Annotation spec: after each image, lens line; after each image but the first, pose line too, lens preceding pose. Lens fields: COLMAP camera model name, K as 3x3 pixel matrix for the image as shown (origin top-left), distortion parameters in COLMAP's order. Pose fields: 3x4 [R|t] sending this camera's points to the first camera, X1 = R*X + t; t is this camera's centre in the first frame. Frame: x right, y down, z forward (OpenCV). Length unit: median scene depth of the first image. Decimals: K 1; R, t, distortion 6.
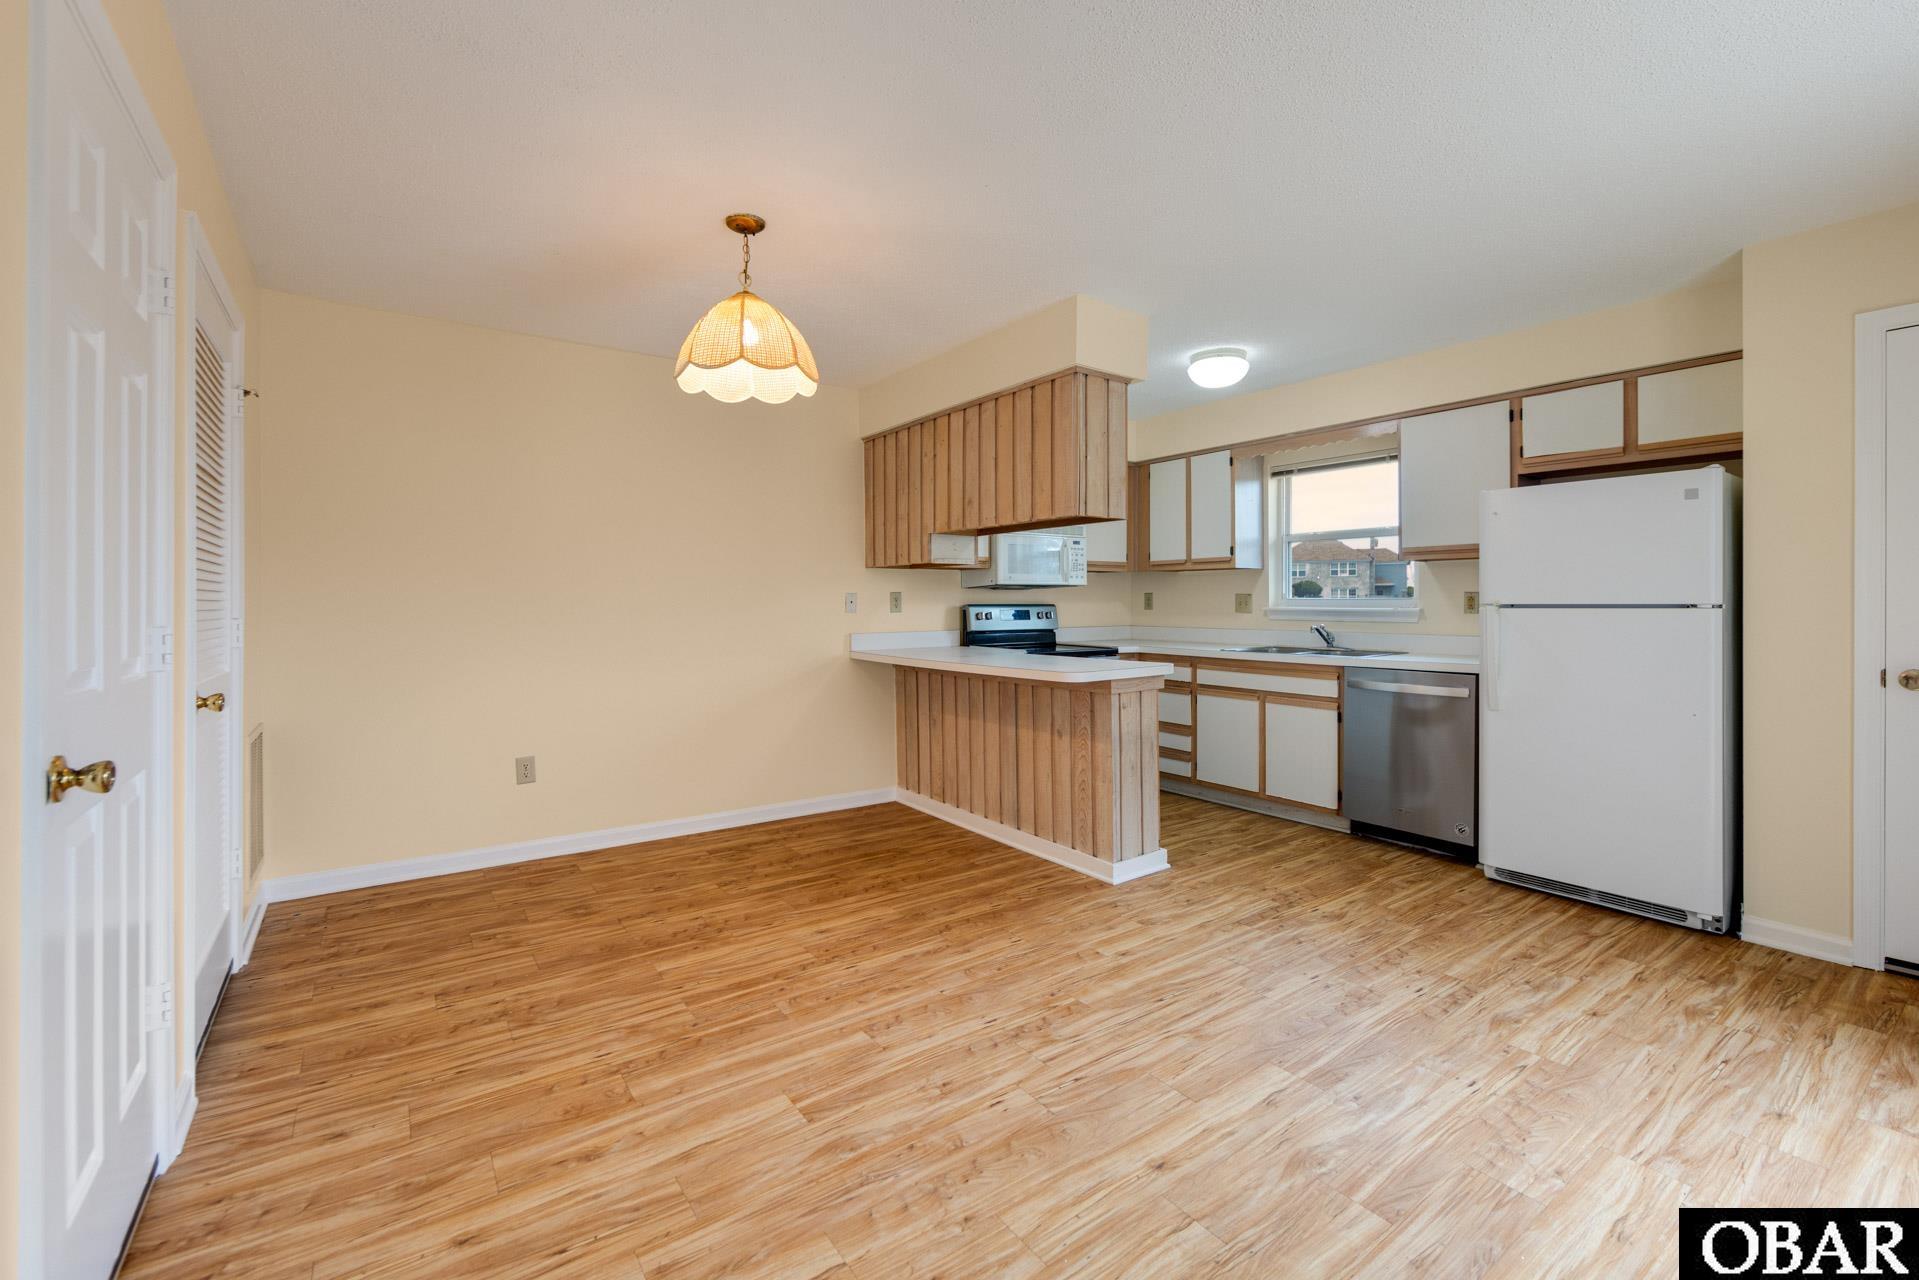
lens RADIAL K [[800.8, 0, 931.6], [0, 800.8, 599.9], [0, 0, 1]] dist [-0.001177, -0.000189]
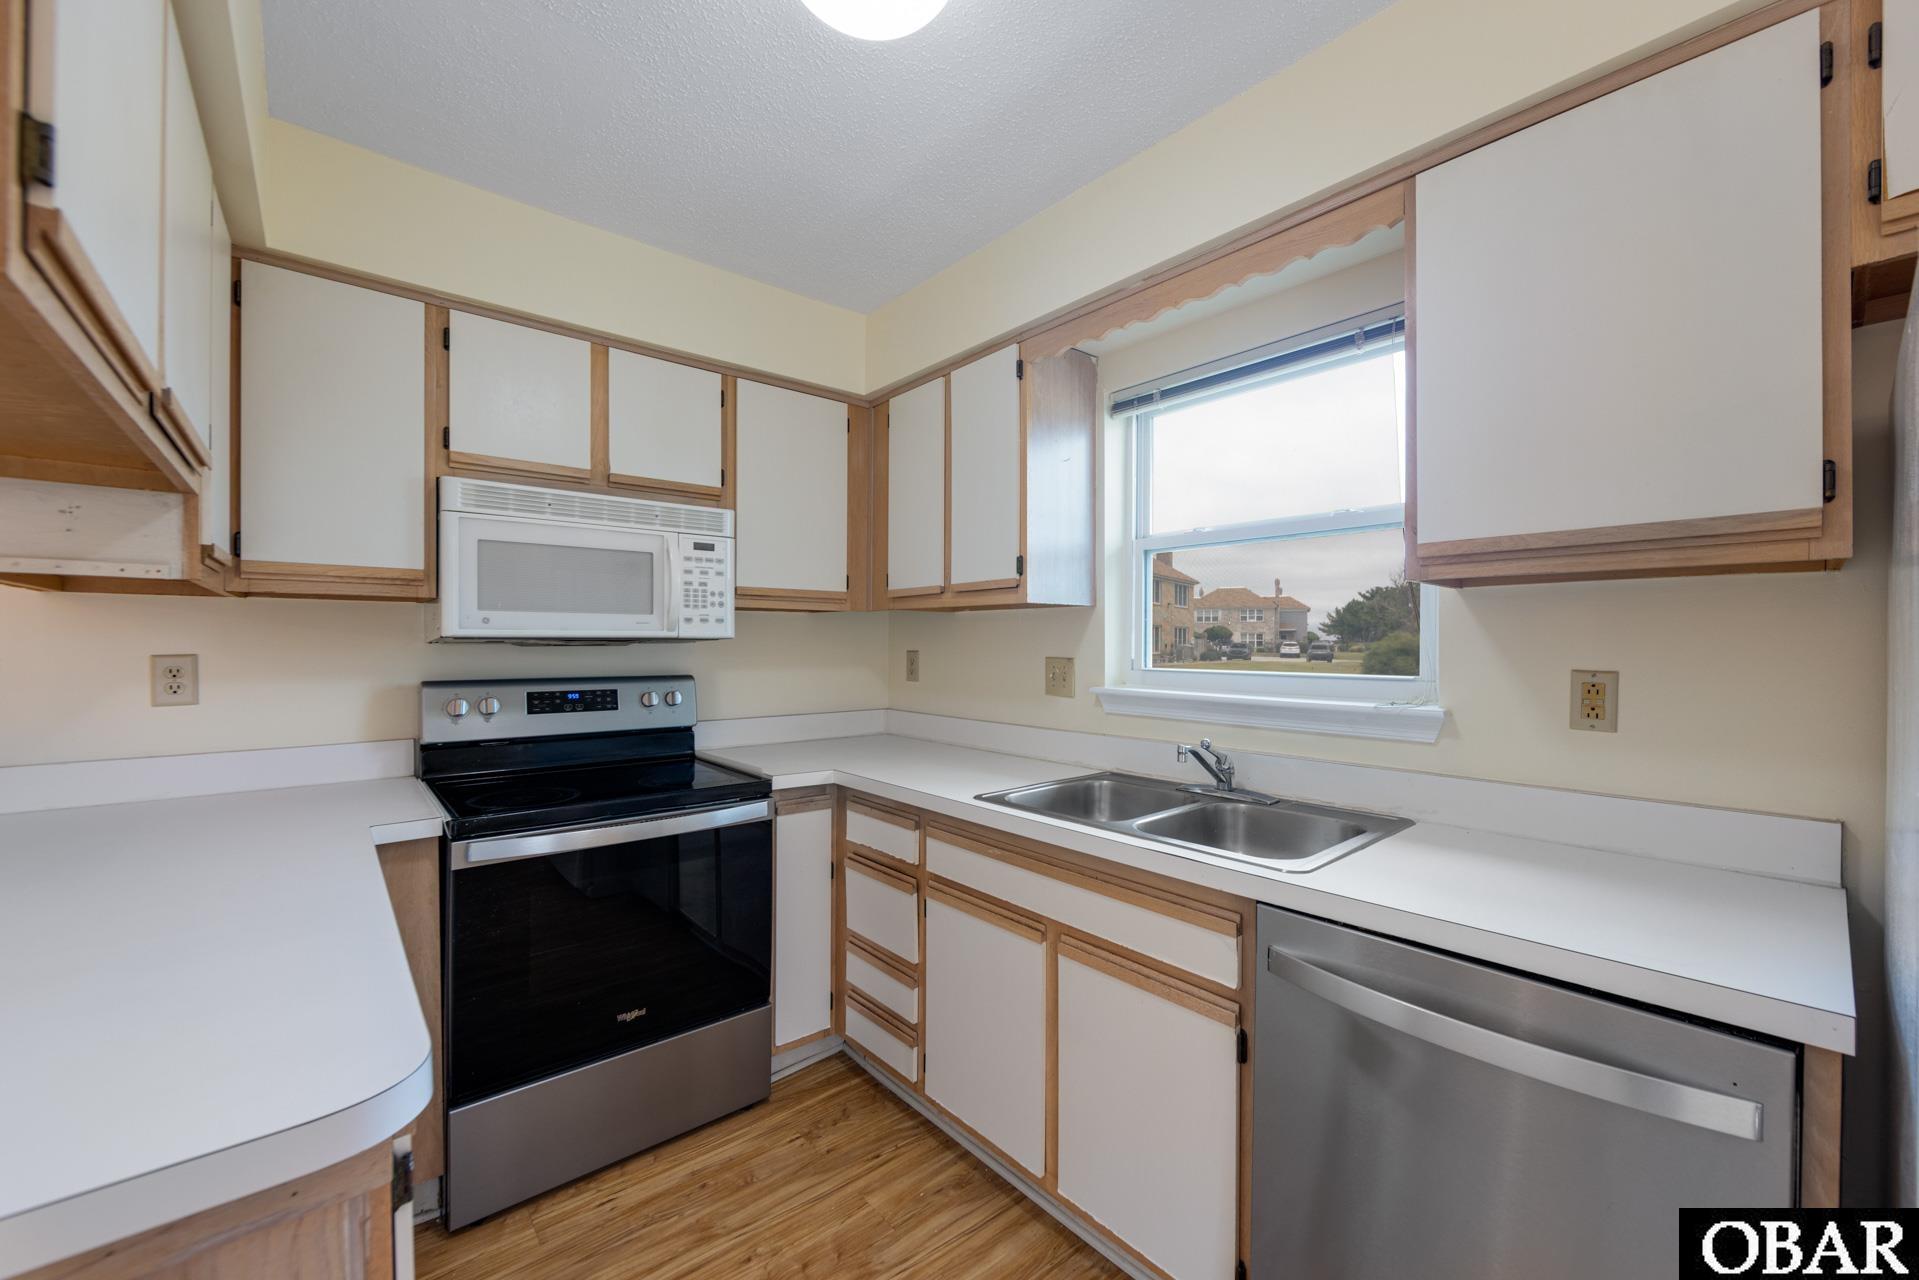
lens RADIAL K [[748.3, 0, 959.5], [0, 748.3, 640.0], [0, 0, 1]] dist [-0.000815, -0.000144]
pose [[0.994675, 0.006188, 0.102876, 0.431664], [-0.006070, 0.999981, -0.001456, -0.026603], [-0.102883, 0.000823, 0.994693, 0.843640]]
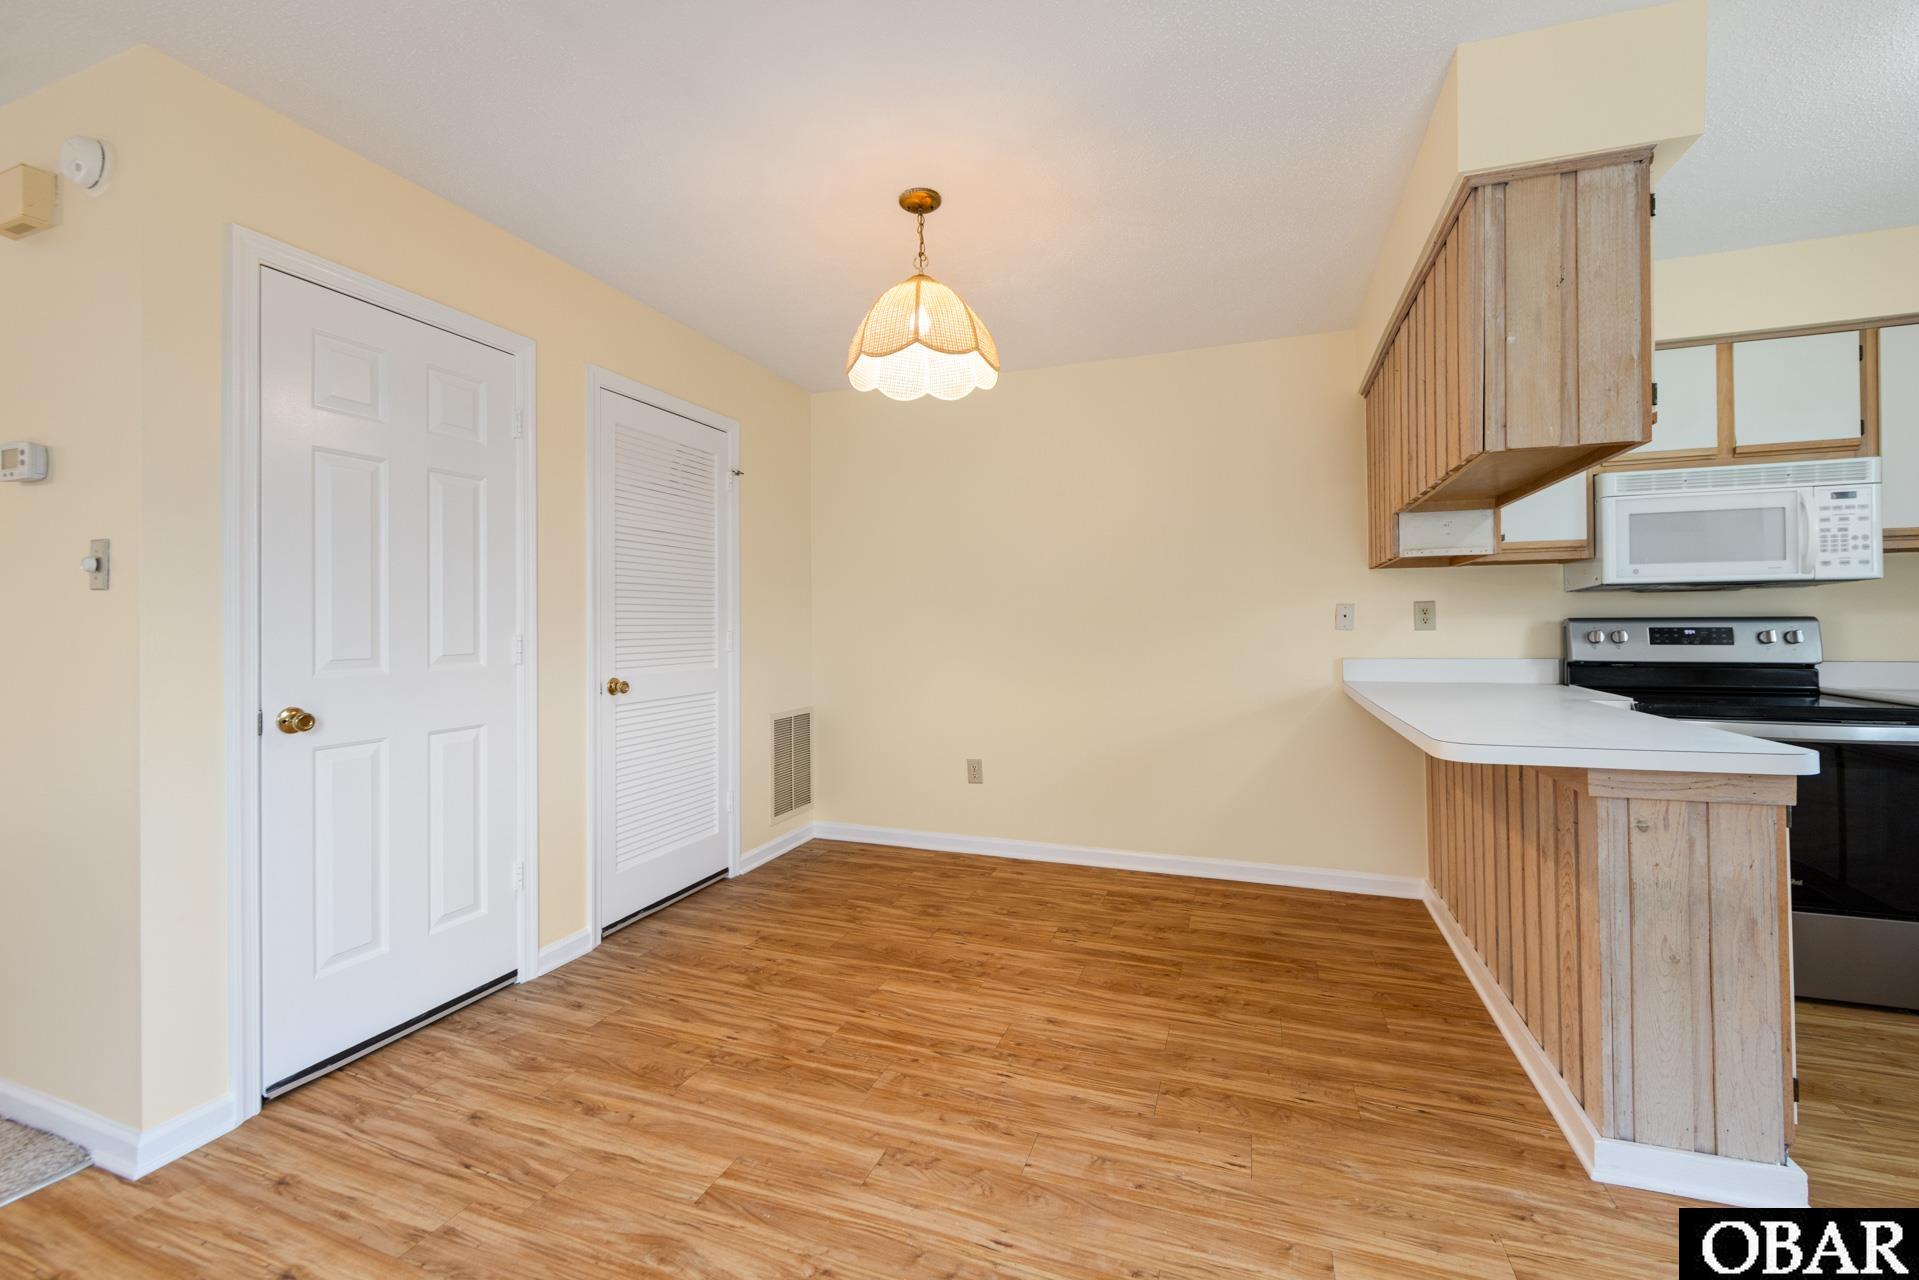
lens RADIAL K [[780.0, 0, 969.9], [0, 780.0, 620.5], [0, 0, 1]] dist [-0.002495, -0.000563]
pose [[0.583860, -0.003772, -0.811846, 0.390630], [0.008538, 0.999962, 0.001494, 0.003980], [0.811810, -0.007804, 0.583870, 0.401138]]
